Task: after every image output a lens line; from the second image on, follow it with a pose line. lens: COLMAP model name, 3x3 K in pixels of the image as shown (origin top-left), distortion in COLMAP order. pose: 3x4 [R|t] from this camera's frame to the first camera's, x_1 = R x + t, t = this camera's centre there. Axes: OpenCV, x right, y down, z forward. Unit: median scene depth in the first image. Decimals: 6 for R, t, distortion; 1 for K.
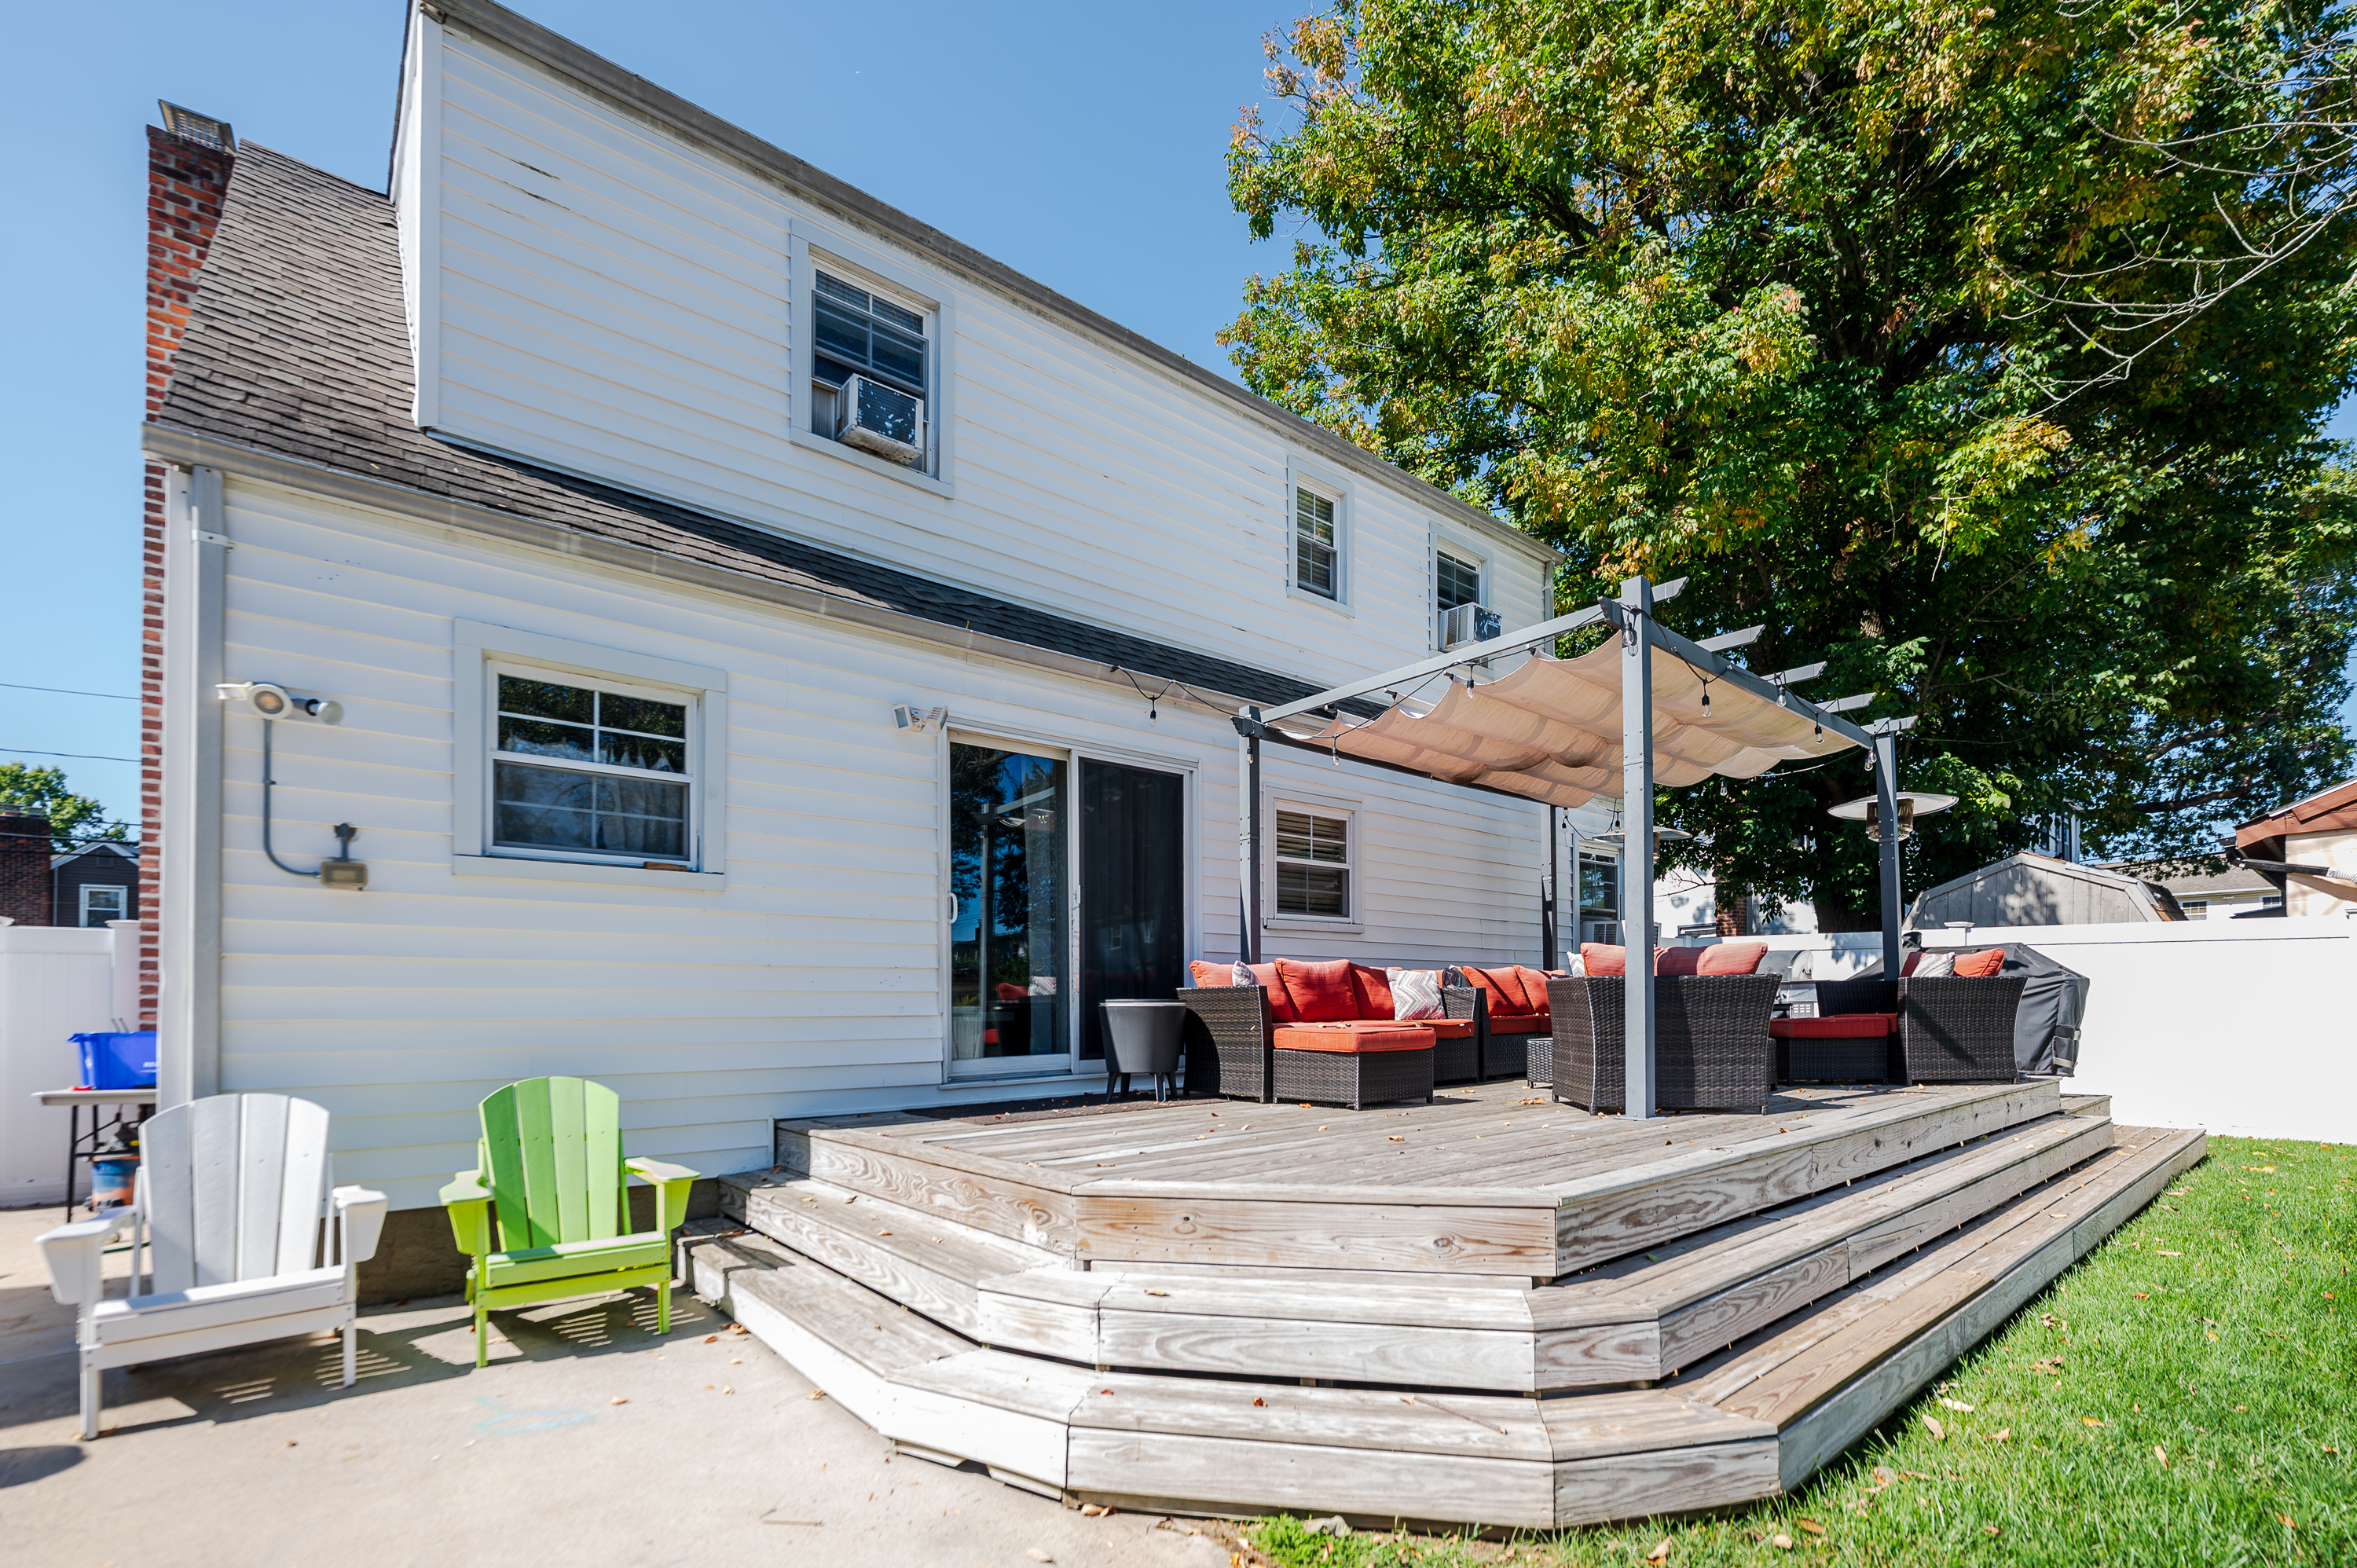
lens RADIAL K [[973.0, 0, 1143.2], [0, 973.0, 1016.8], [0, 0, 1]] dist [-0.000226, 0.000050]
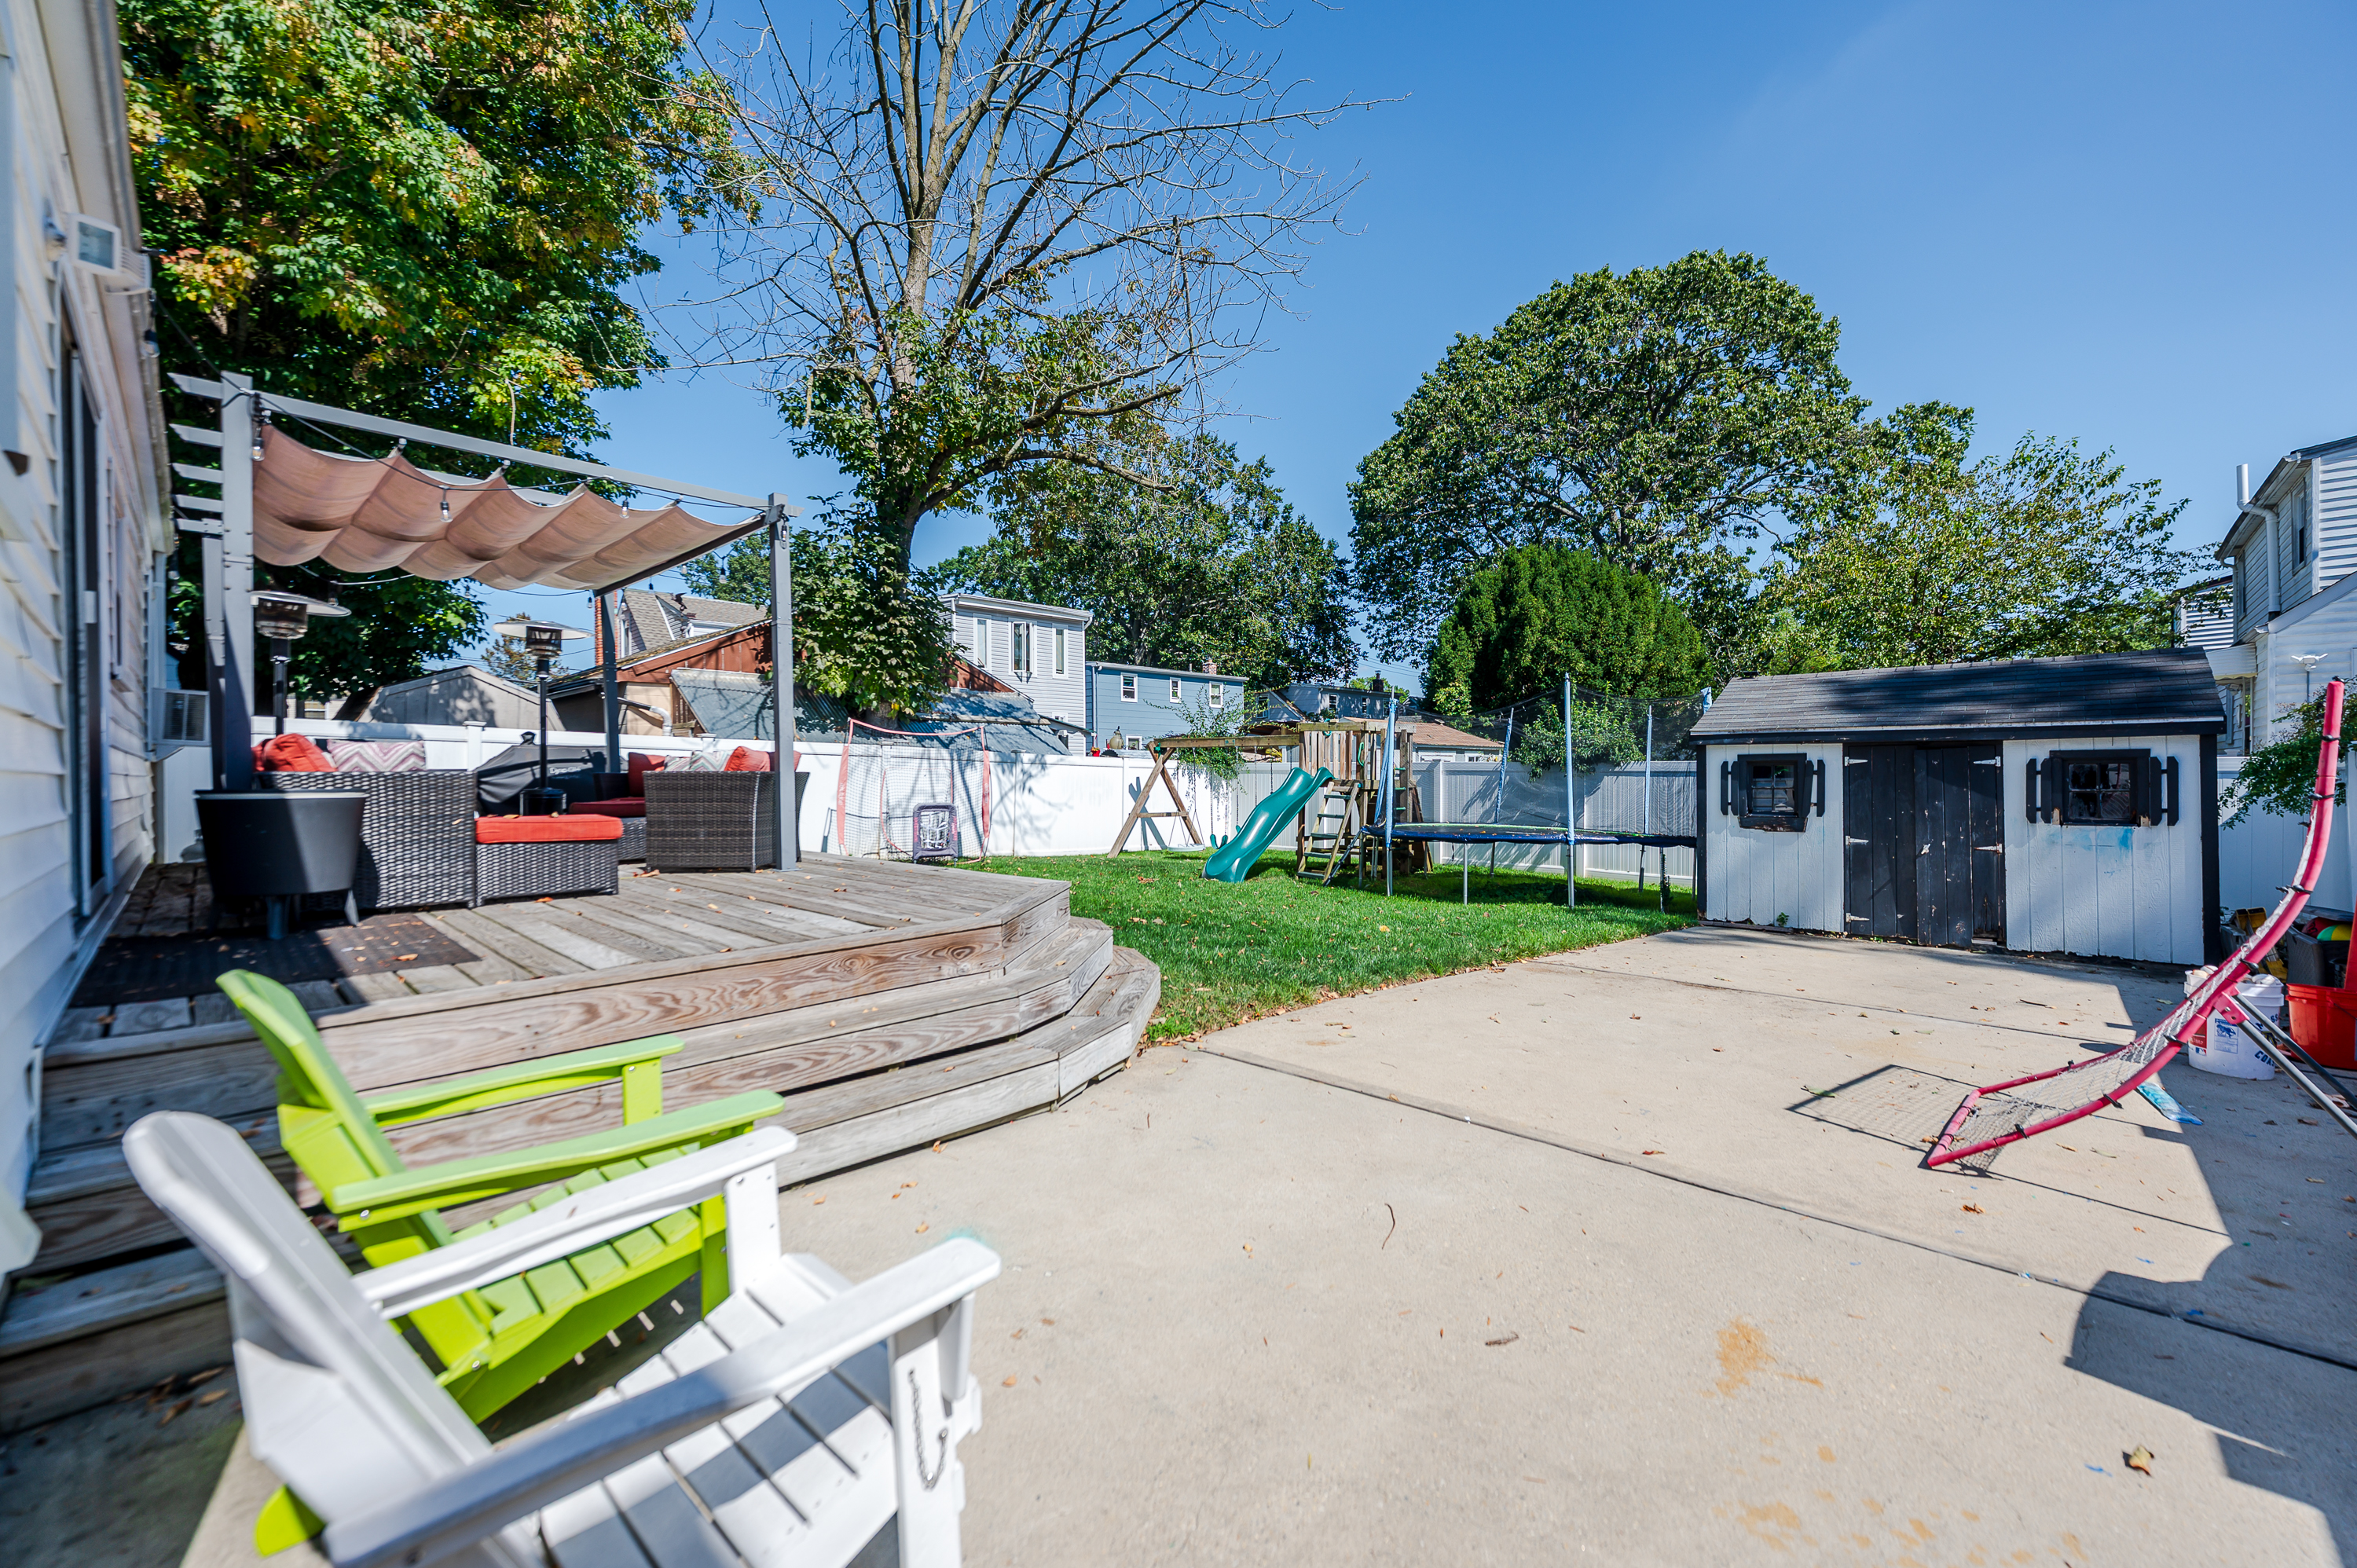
lens RADIAL K [[973.0, 0, 1178.2], [0, 973.0, 780.6], [0, 0, 1]] dist [-0.000226, 0.000050]
pose [[-0.126128, 0.004176, 0.992005, -0.619021], [0.014998, 0.999885, -0.002302, -0.009426], [-0.991901, 0.014588, -0.126176, 0.366405]]
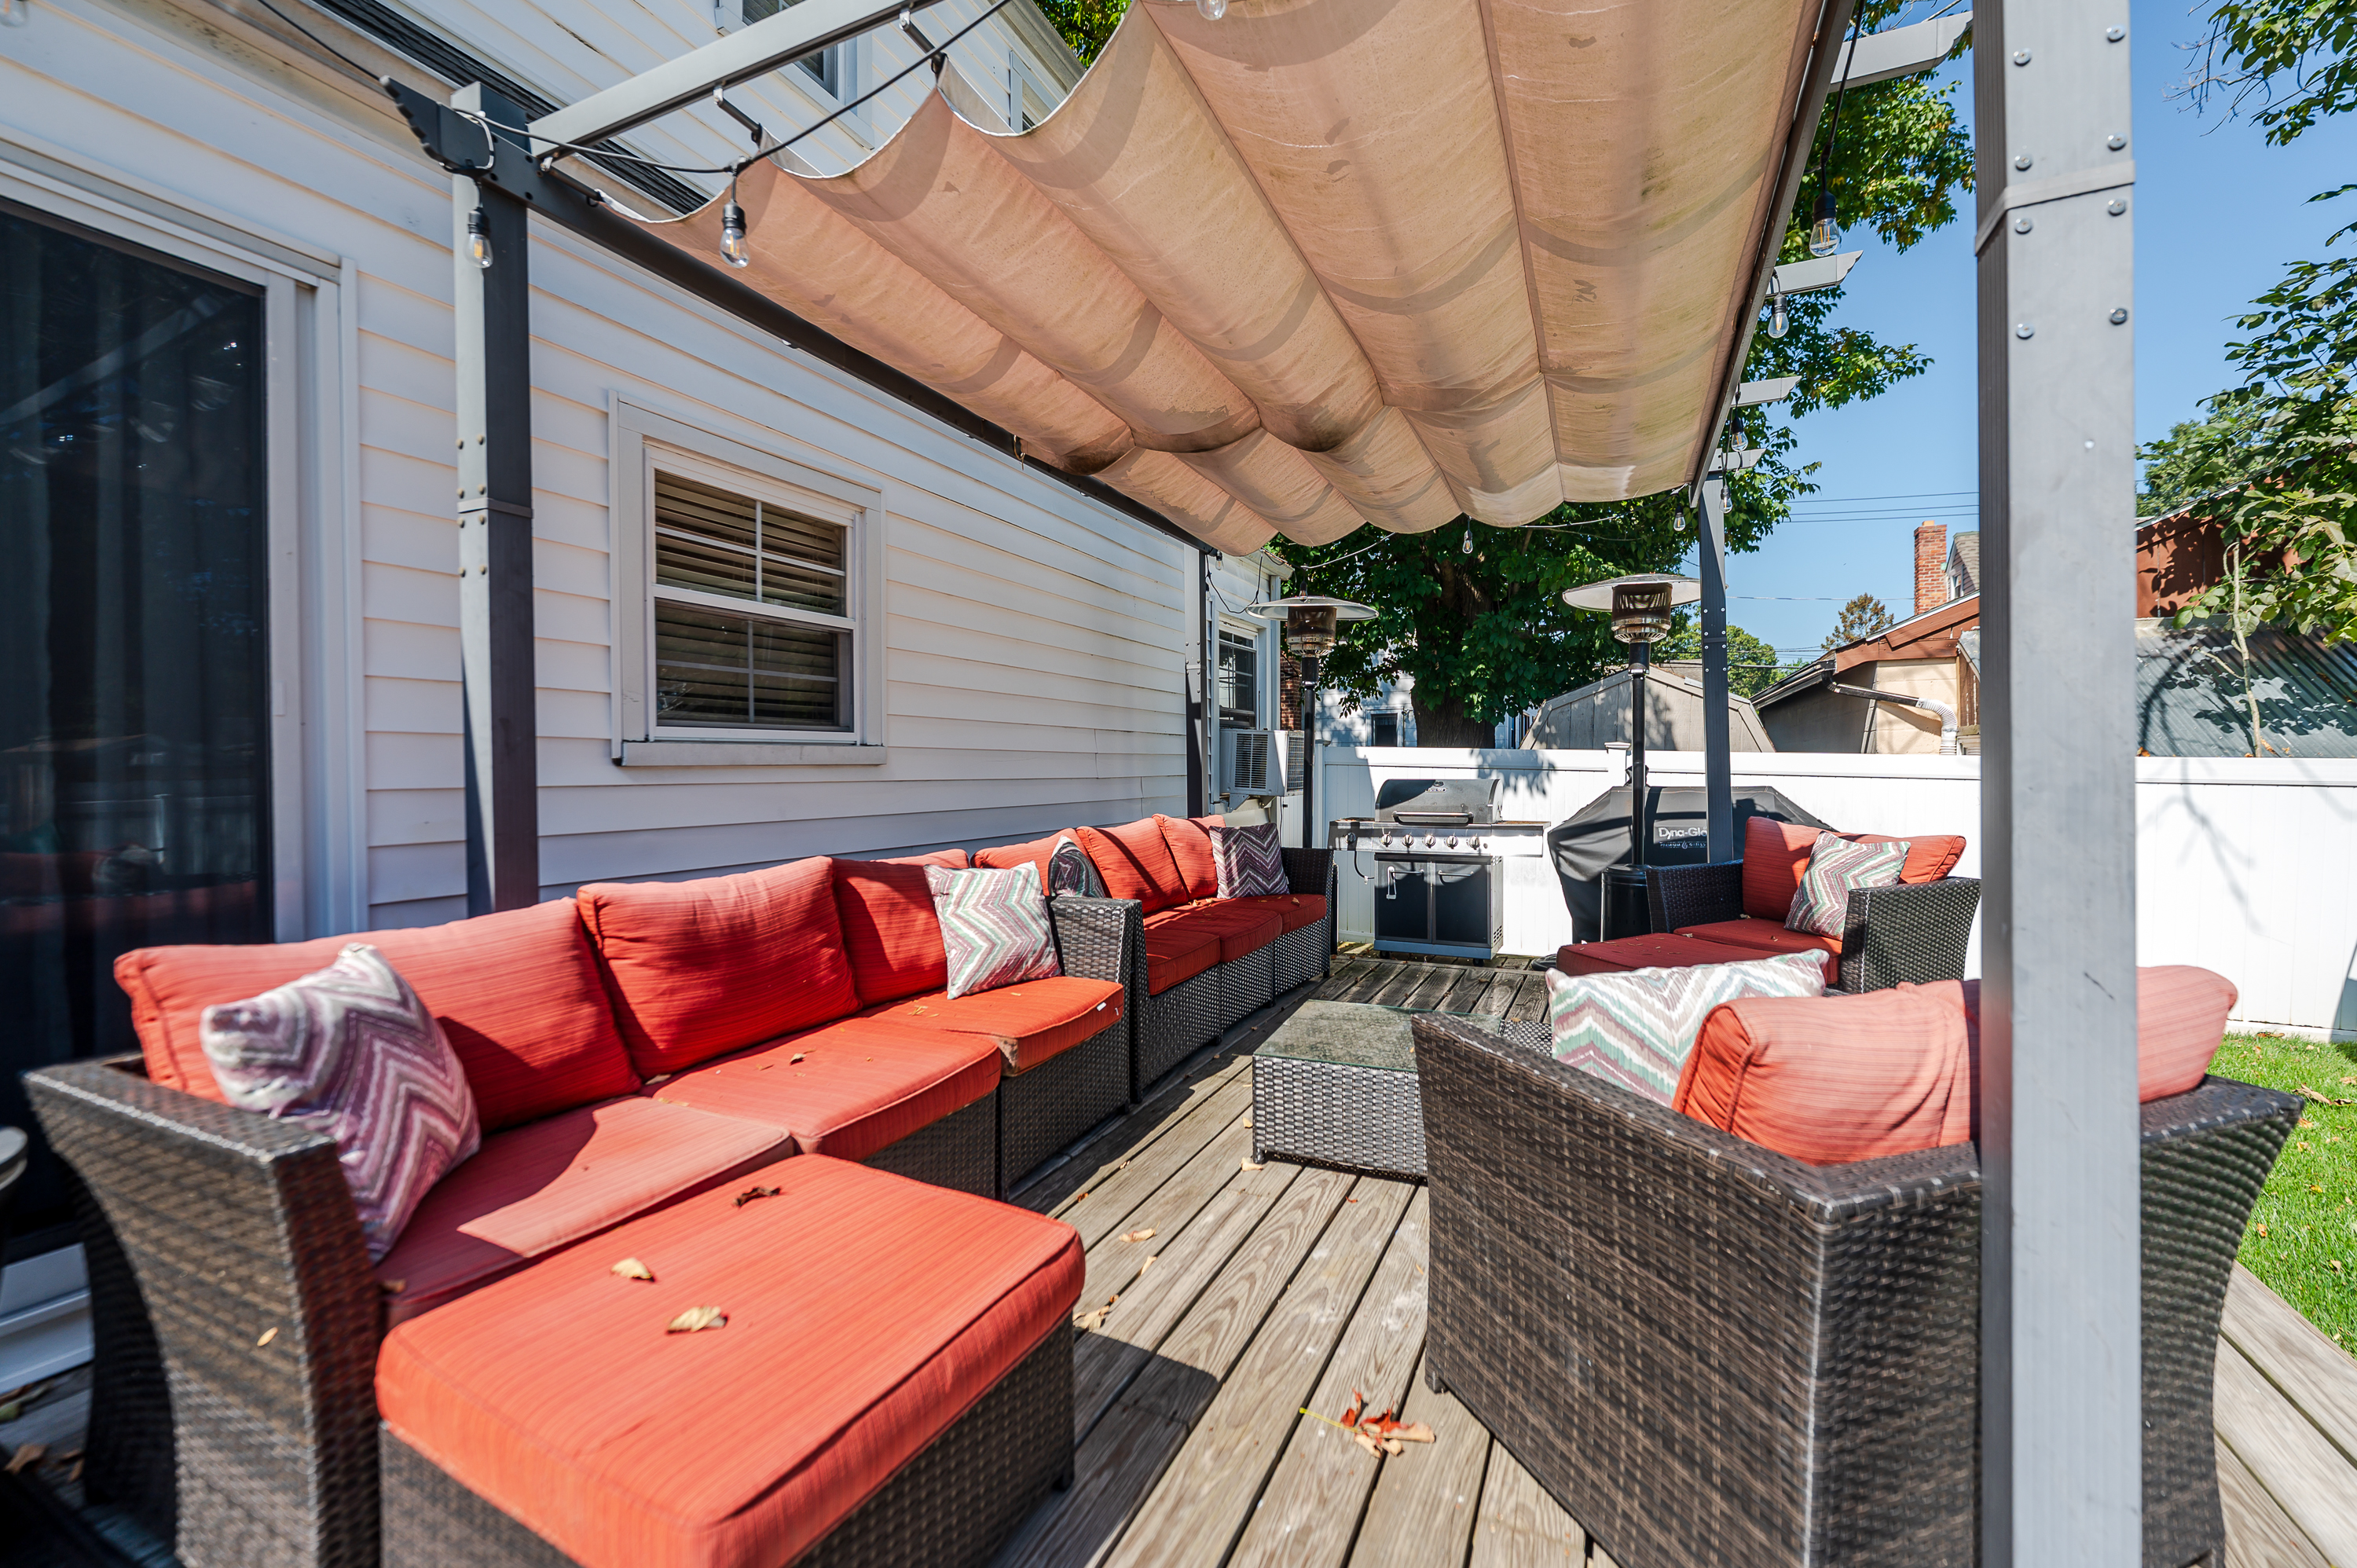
lens RADIAL K [[973.0, 0, 1176.0], [0, 973.0, 783.0], [0, 0, 1]] dist [-0.000226, 0.000050]
pose [[0.891367, -0.002855, 0.453274, 0.146575], [0.003075, 0.999995, 0.000250, -0.082233], [-0.453273, 0.001171, 0.891371, 0.543163]]
